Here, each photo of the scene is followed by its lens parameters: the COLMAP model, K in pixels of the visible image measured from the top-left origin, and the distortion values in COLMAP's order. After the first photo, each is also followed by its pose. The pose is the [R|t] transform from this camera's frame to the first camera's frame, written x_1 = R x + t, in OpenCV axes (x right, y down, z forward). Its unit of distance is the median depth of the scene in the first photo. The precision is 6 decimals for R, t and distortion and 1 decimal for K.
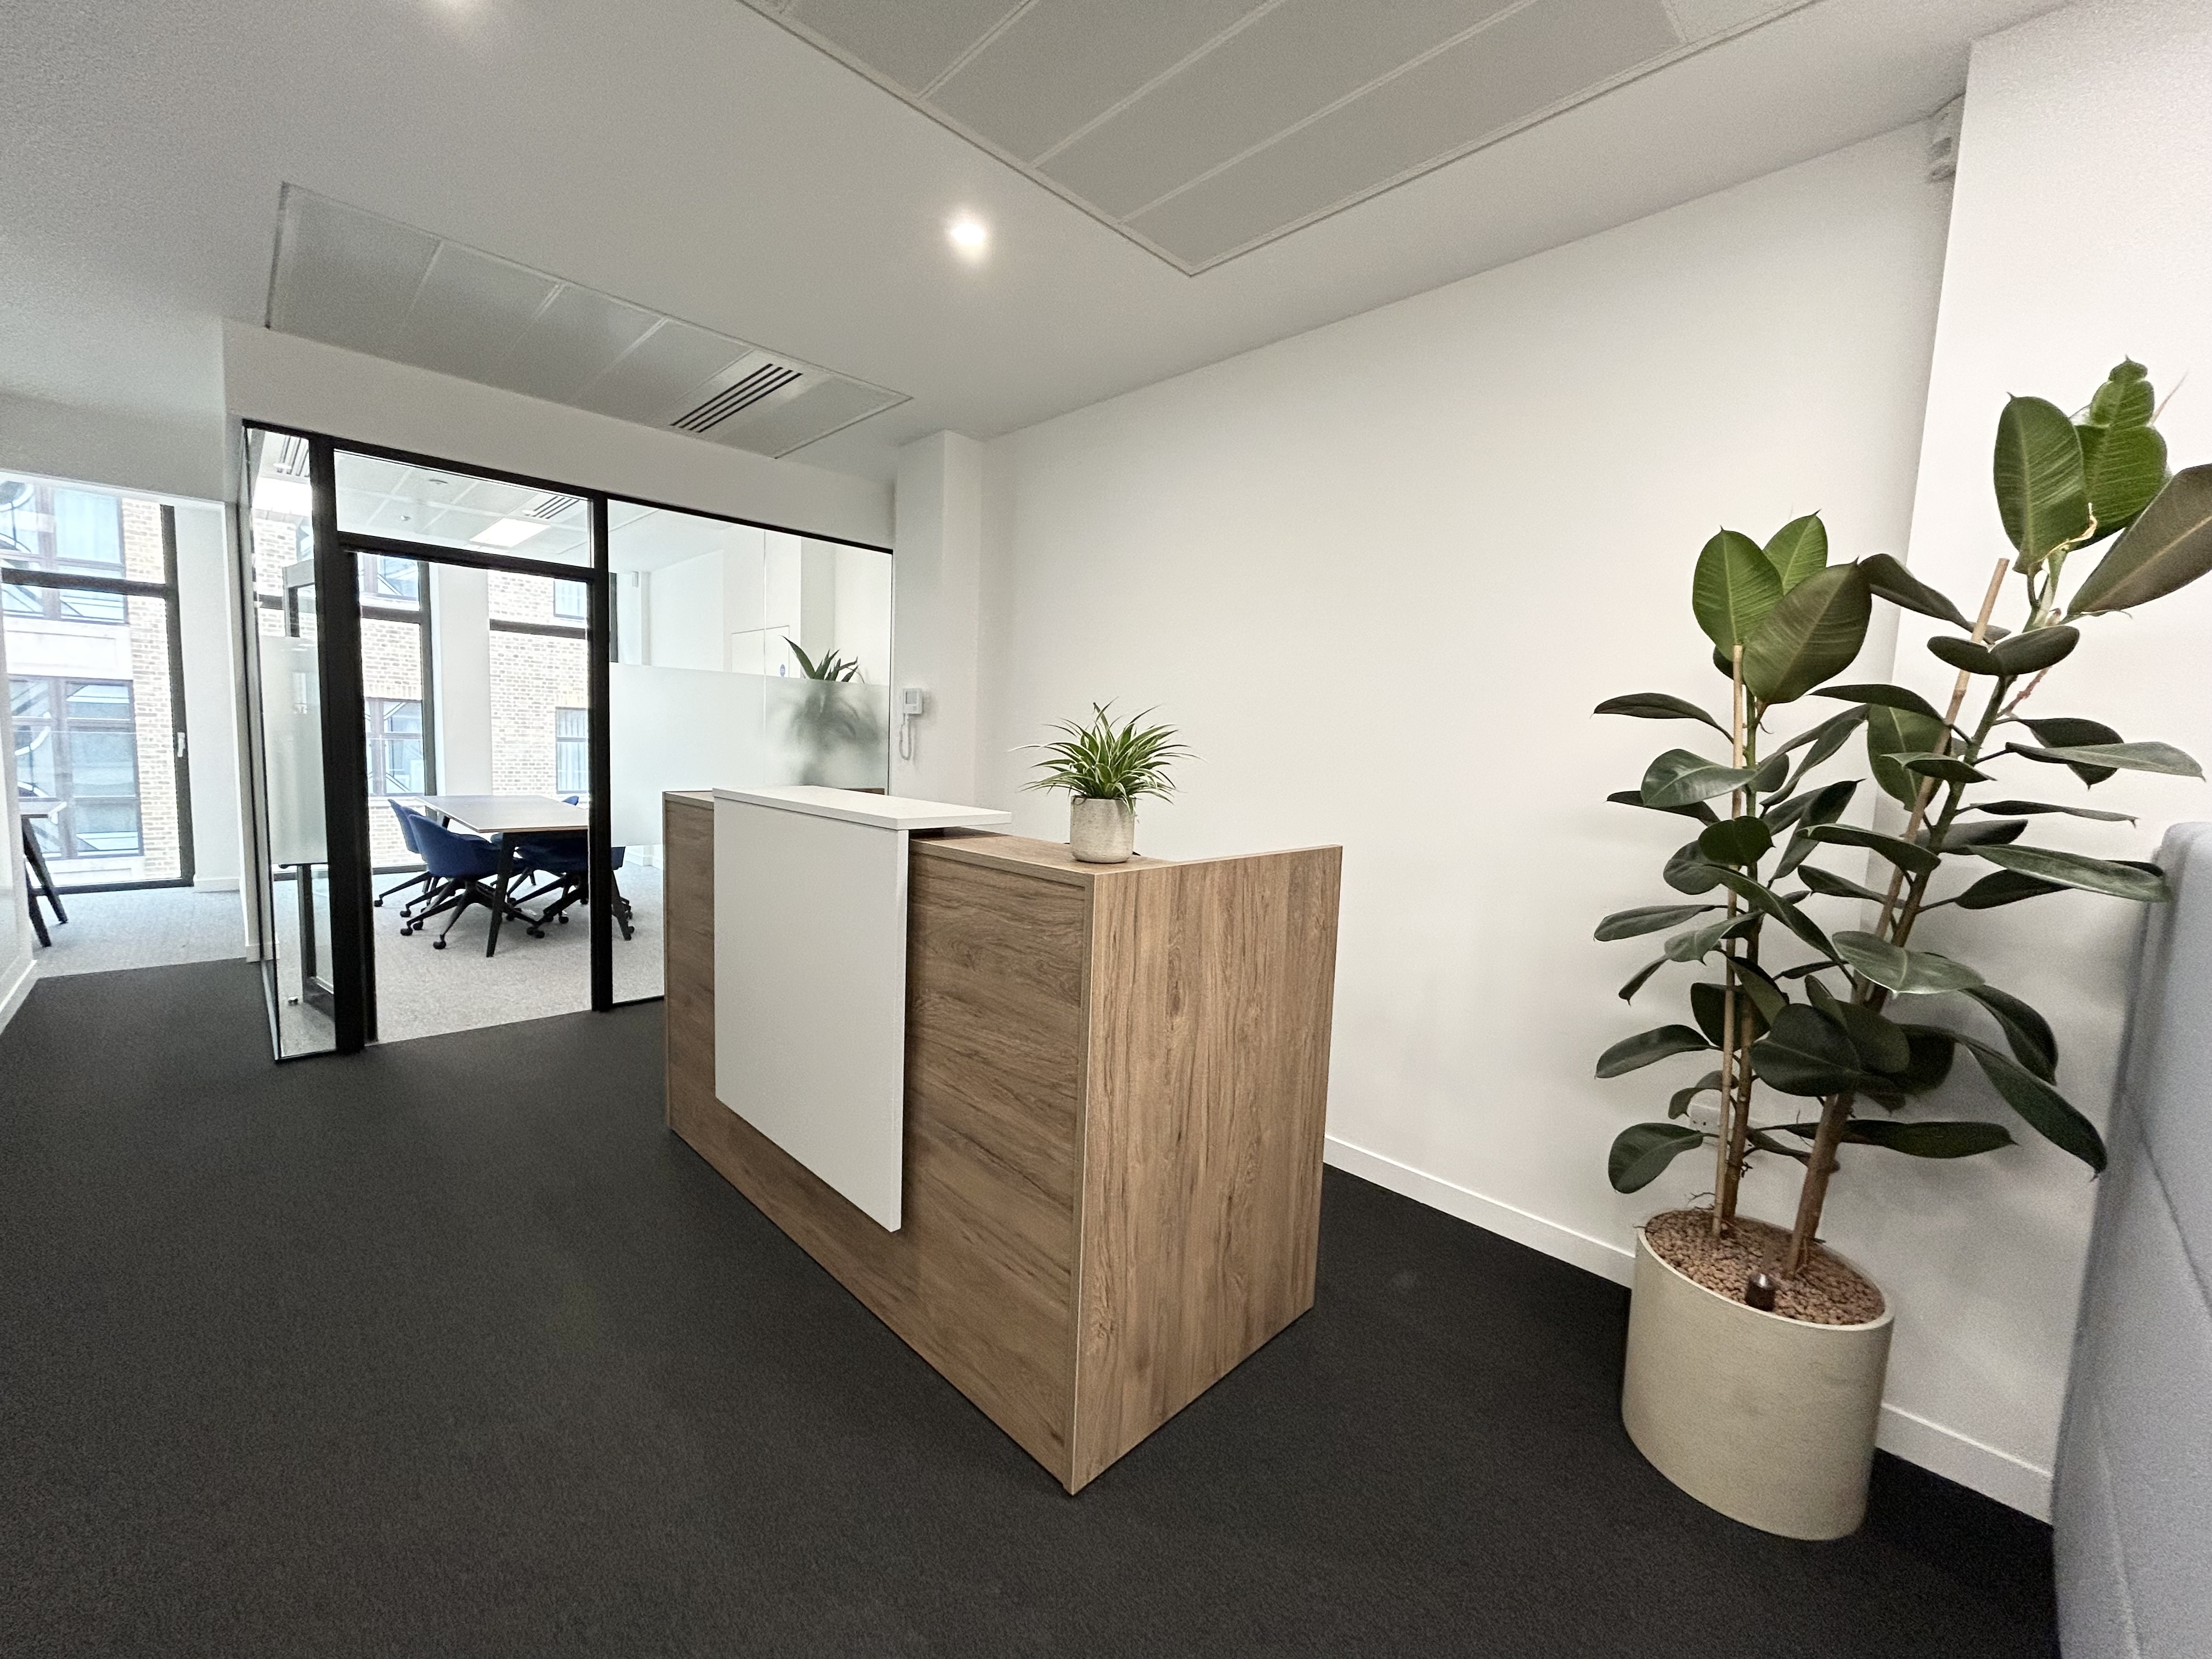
lens RADIAL K [[887.6, 0, 1107.1], [0, 887.6, 825.8], [0, 0, 1]] dist [0.013550, 0.000136]
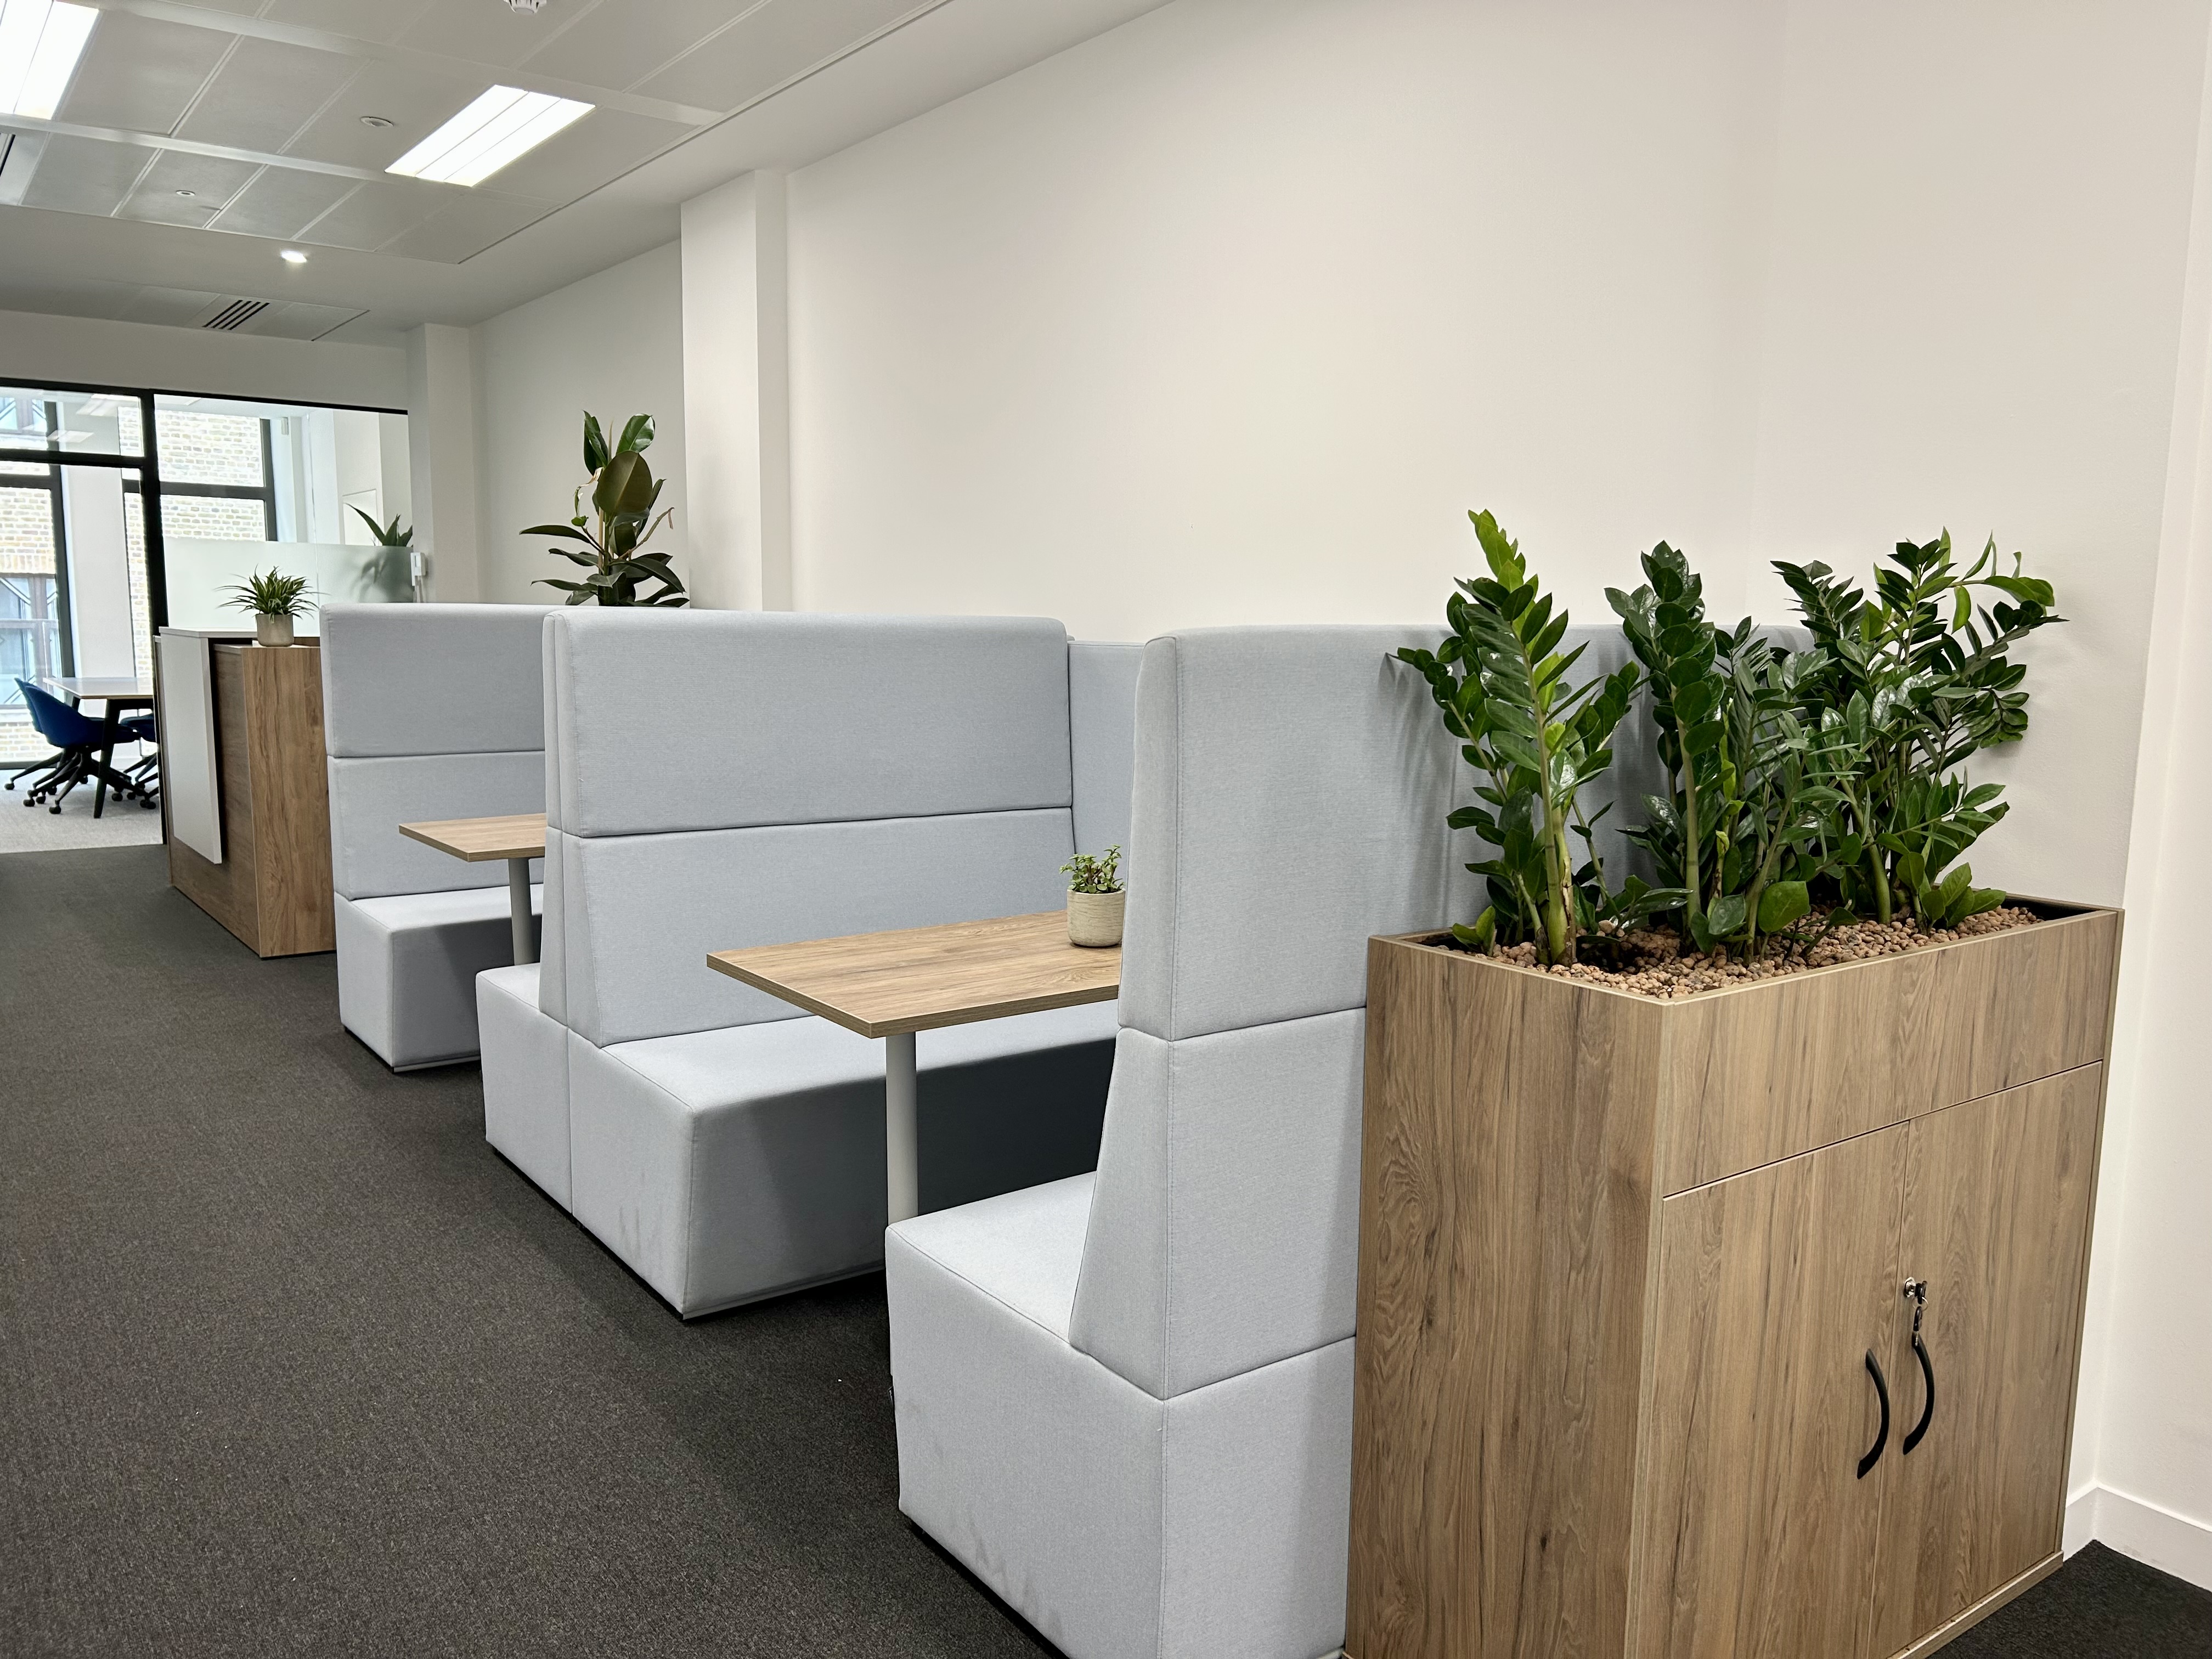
lens RADIAL K [[1680.9, 0, 1104.7], [0, 1680.9, 832.5], [0, 0, 1]] dist [0.042572, -0.000379]
pose [[0.989038, -0.005560, -0.147556, 2.031648], [0.009877, 0.999544, 0.028540, 0.310940], [0.147330, -0.029685, 0.988642, -2.115038]]
